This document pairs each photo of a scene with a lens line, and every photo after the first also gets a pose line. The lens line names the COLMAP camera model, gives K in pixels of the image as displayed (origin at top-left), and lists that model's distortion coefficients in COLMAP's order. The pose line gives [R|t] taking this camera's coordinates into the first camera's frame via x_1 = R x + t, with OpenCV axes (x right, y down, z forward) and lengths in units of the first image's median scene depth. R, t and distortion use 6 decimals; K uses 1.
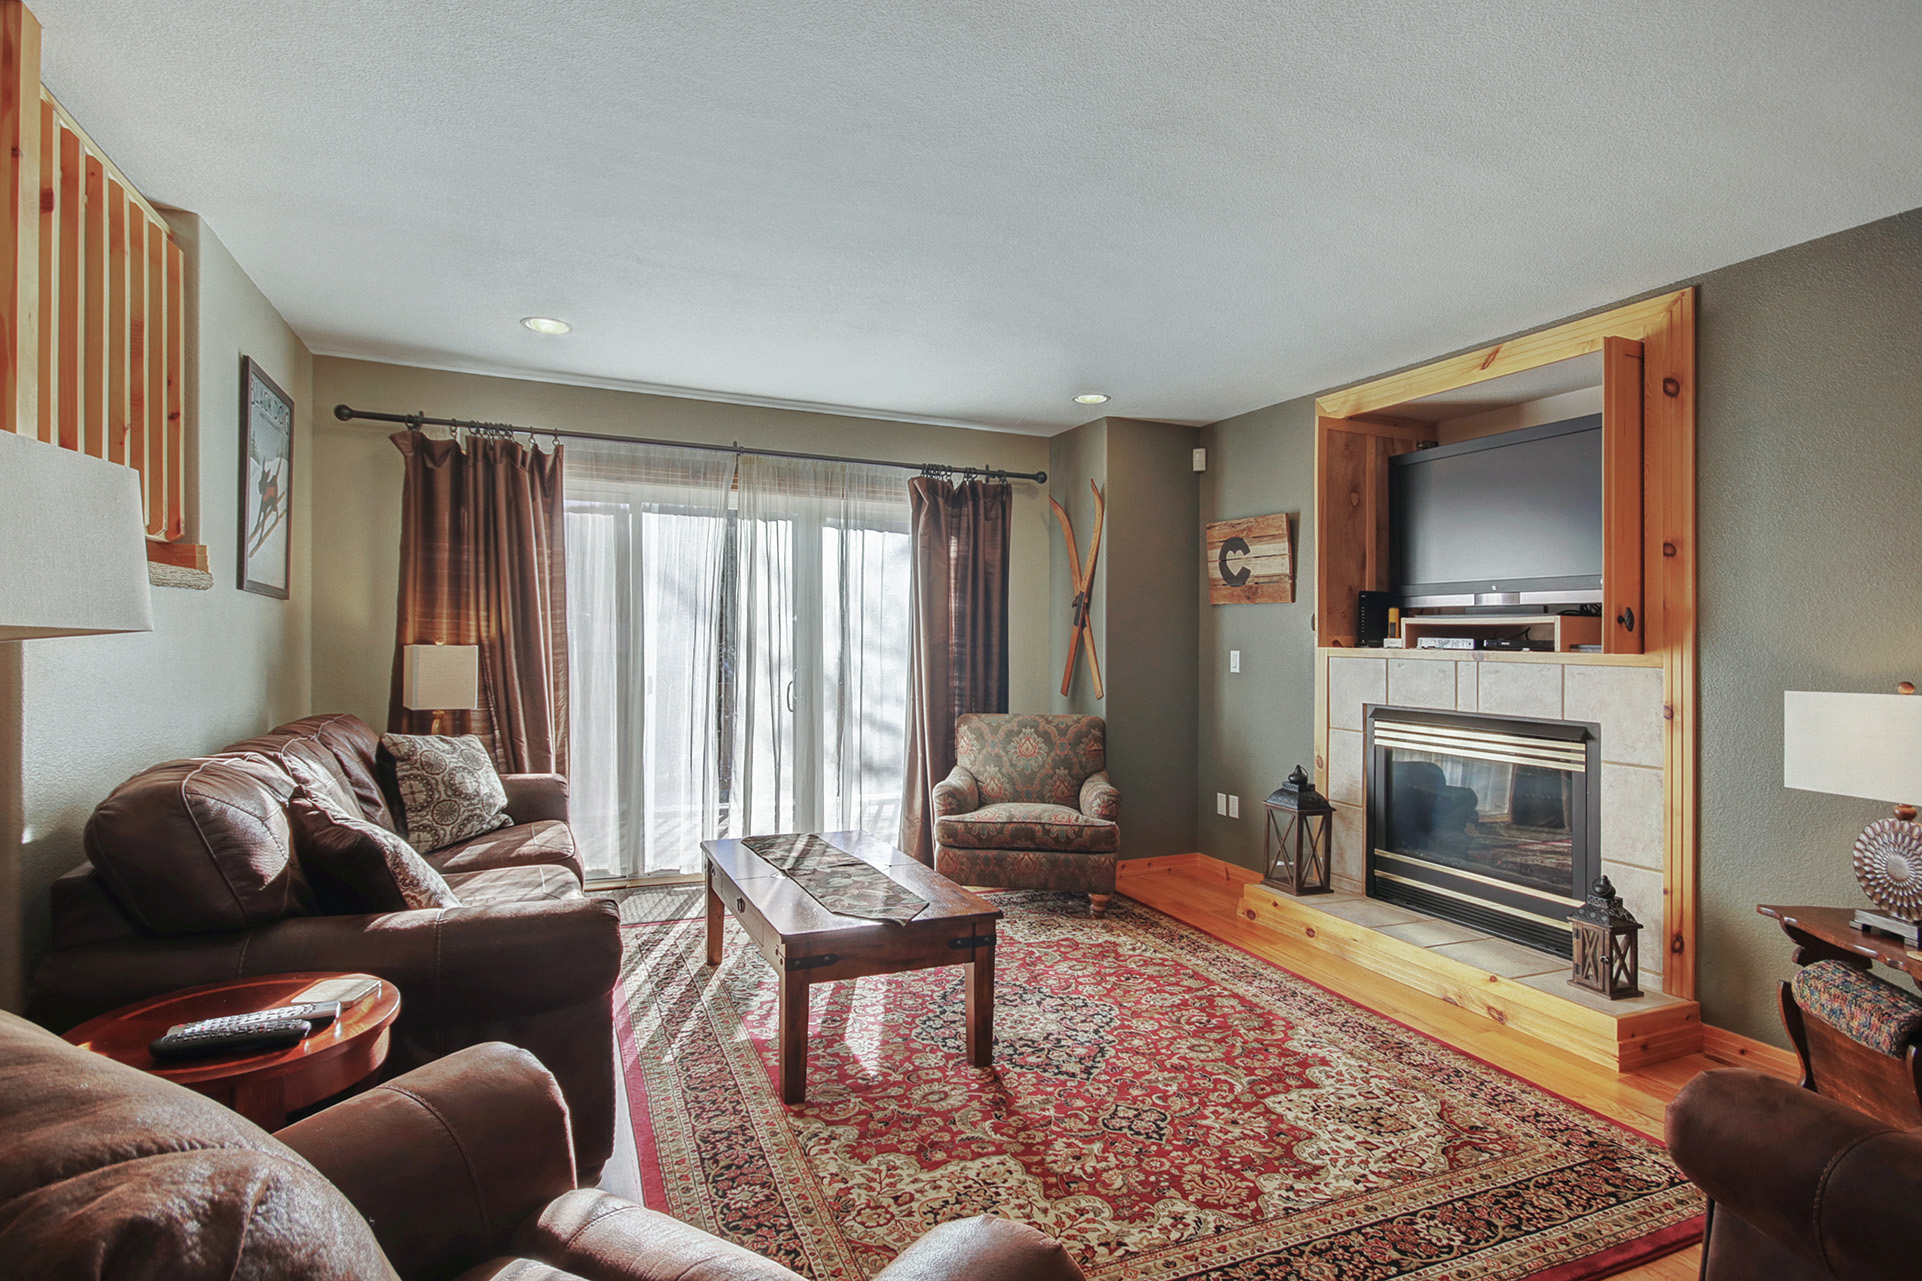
lens RADIAL K [[962.6, 0, 954.2], [0, 962.6, 644.5], [0, 0, 1]] dist [-0.000310, 0.000604]
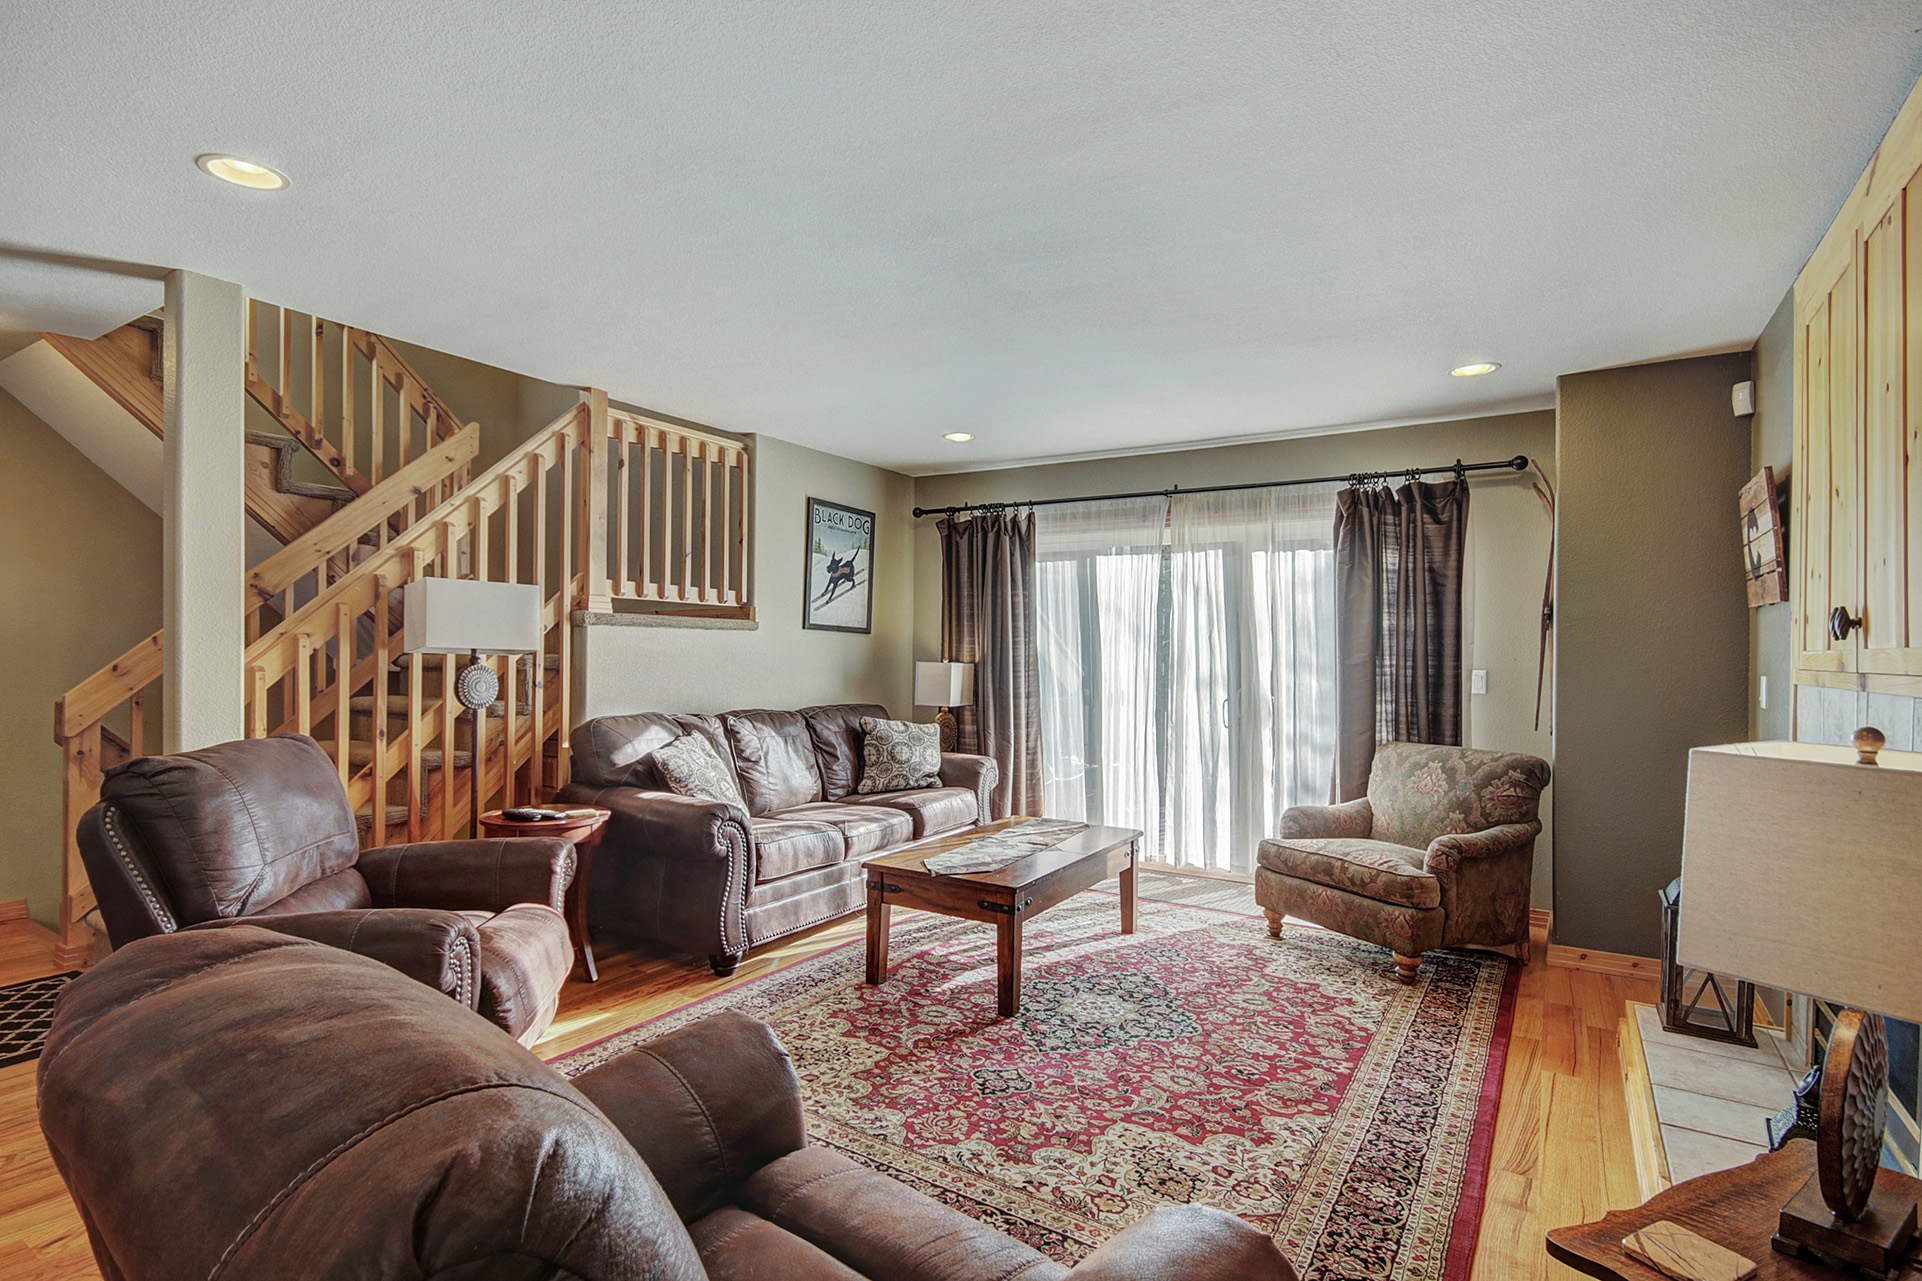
lens RADIAL K [[962.6, 0, 954.2], [0, 962.6, 644.5], [0, 0, 1]] dist [-0.000310, 0.000604]
pose [[0.548680, -0.013919, -0.835917, 0.840866], [-0.008867, 0.999708, -0.022467, 0.007358], [0.835985, 0.019739, 0.548396, 0.246202]]
